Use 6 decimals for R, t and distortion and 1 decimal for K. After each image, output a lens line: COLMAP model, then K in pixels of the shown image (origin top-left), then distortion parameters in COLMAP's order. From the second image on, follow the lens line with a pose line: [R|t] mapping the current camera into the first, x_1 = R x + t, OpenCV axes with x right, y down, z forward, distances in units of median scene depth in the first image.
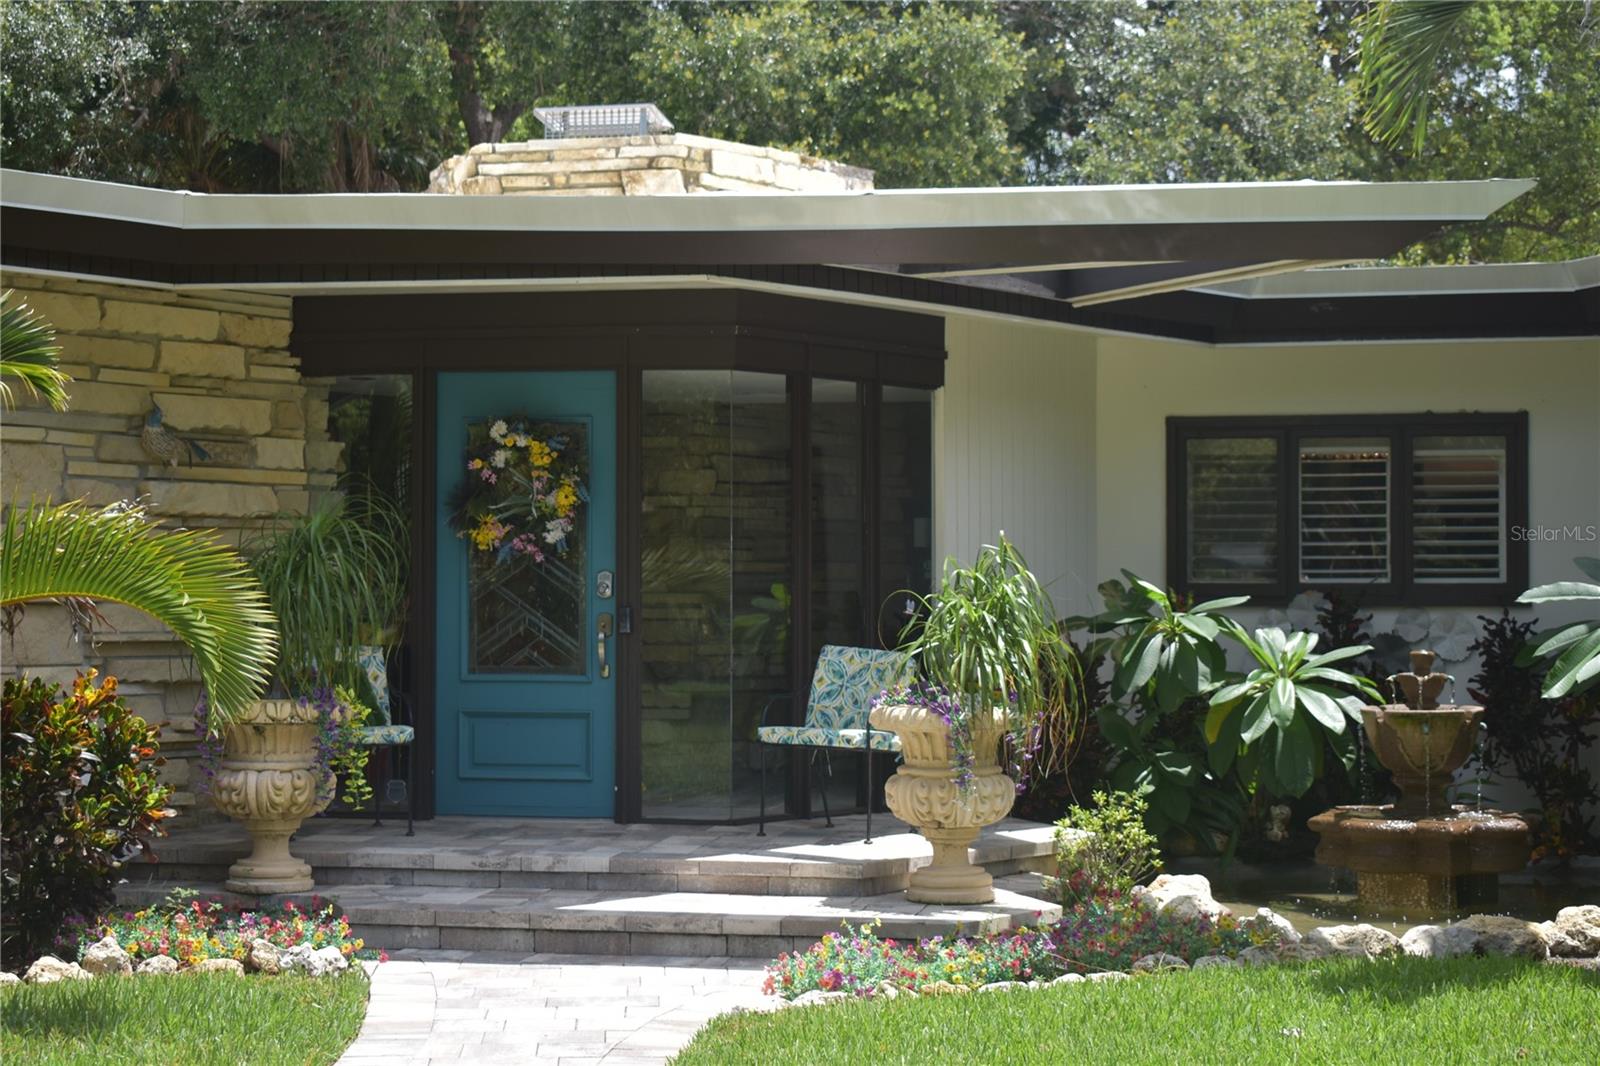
lens RADIAL K [[2618.1, 0, 800.0], [0, 2618.1, 533.0], [0, 0, 1]] dist [-0.008852, -0.071758]
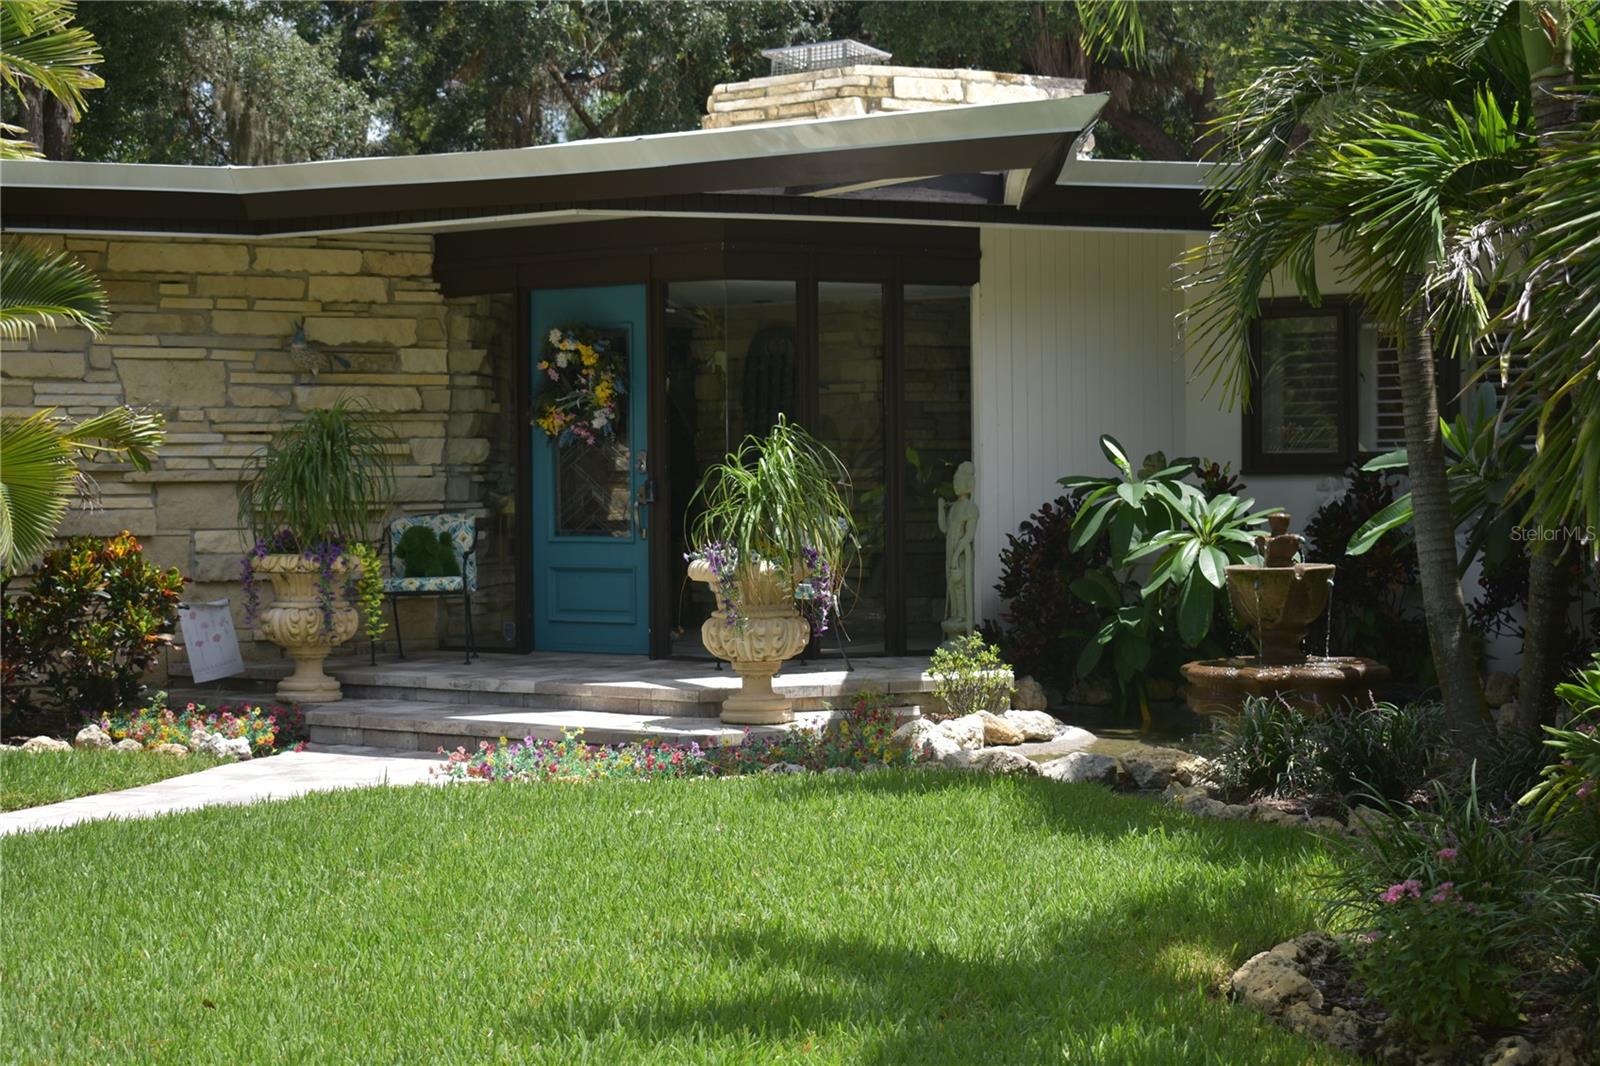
lens RADIAL K [[2618.1, 0, 800.0], [0, 2618.1, 533.0], [0, 0, 1]] dist [-0.008852, -0.071758]
pose [[0.910158, -0.001550, -0.414259, 0.492047], [0.020713, 0.998913, 0.041771, 0.003445], [0.413744, -0.046598, 0.909200, -0.068539]]
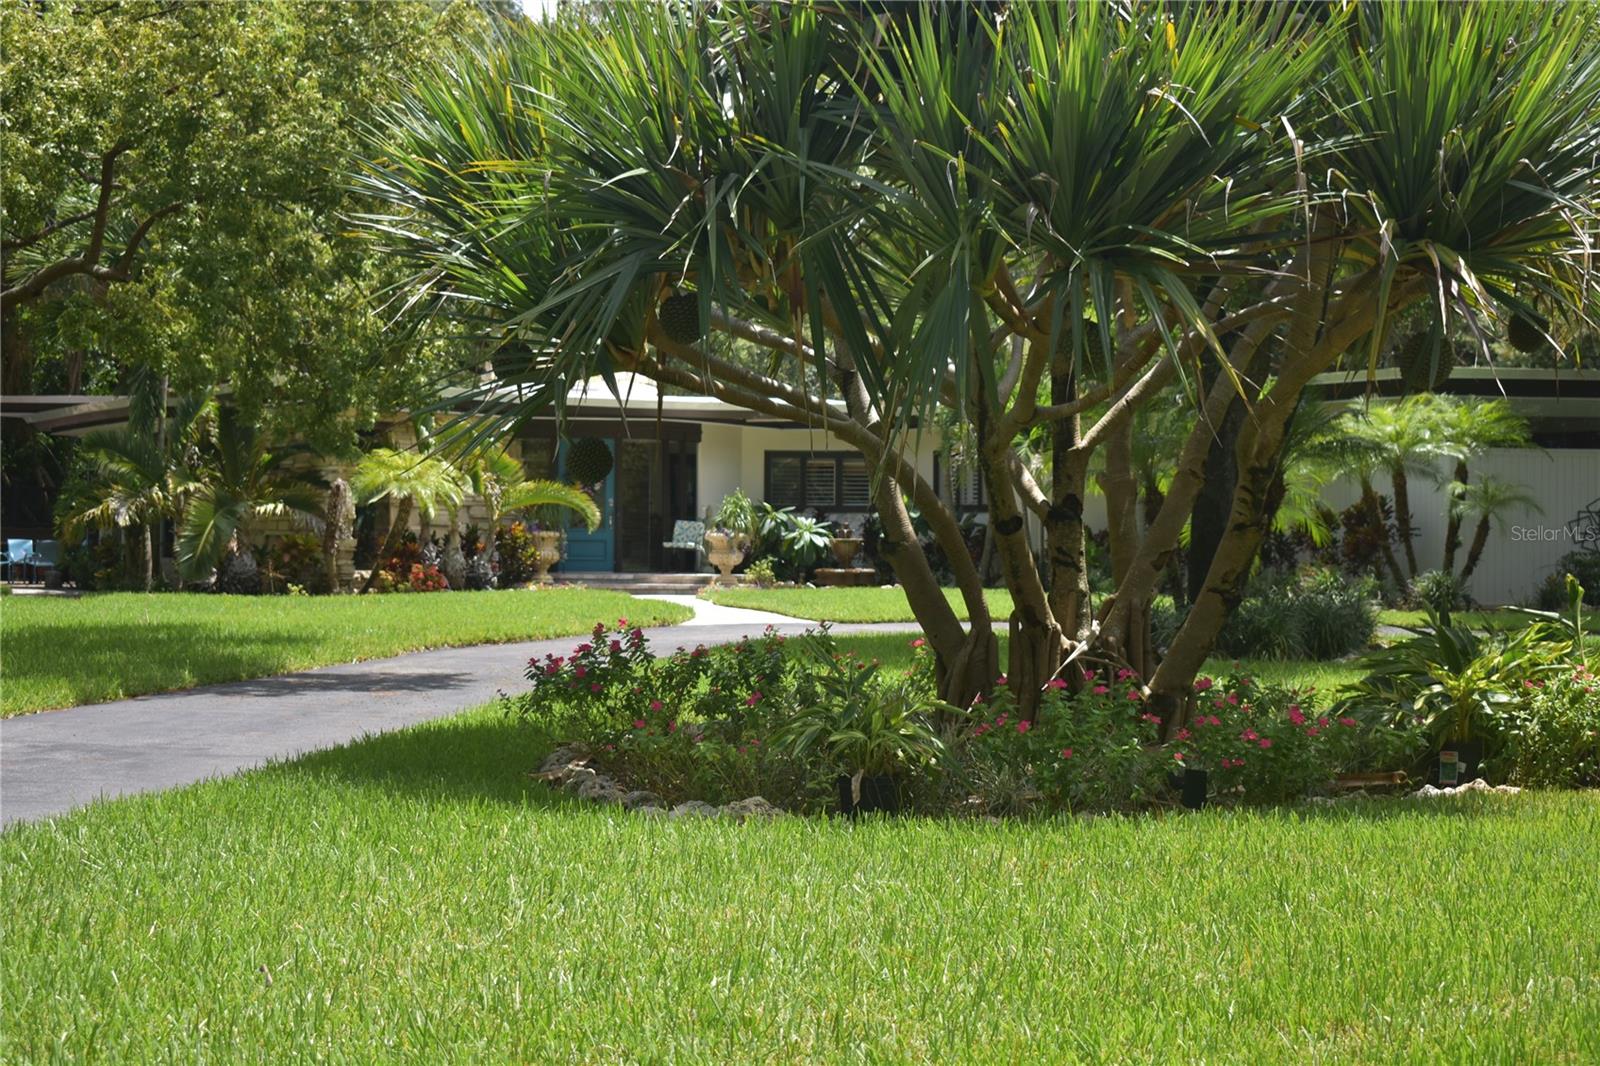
lens RADIAL K [[2618.1, 0, 800.0], [0, 2618.1, 533.0], [0, 0, 1]] dist [-0.008852, -0.071758]
pose [[0.975447, 0.006652, 0.220134, -0.579236], [-0.011208, 0.999748, 0.019453, -0.009001], [-0.219949, -0.021442, 0.975276, -2.348056]]
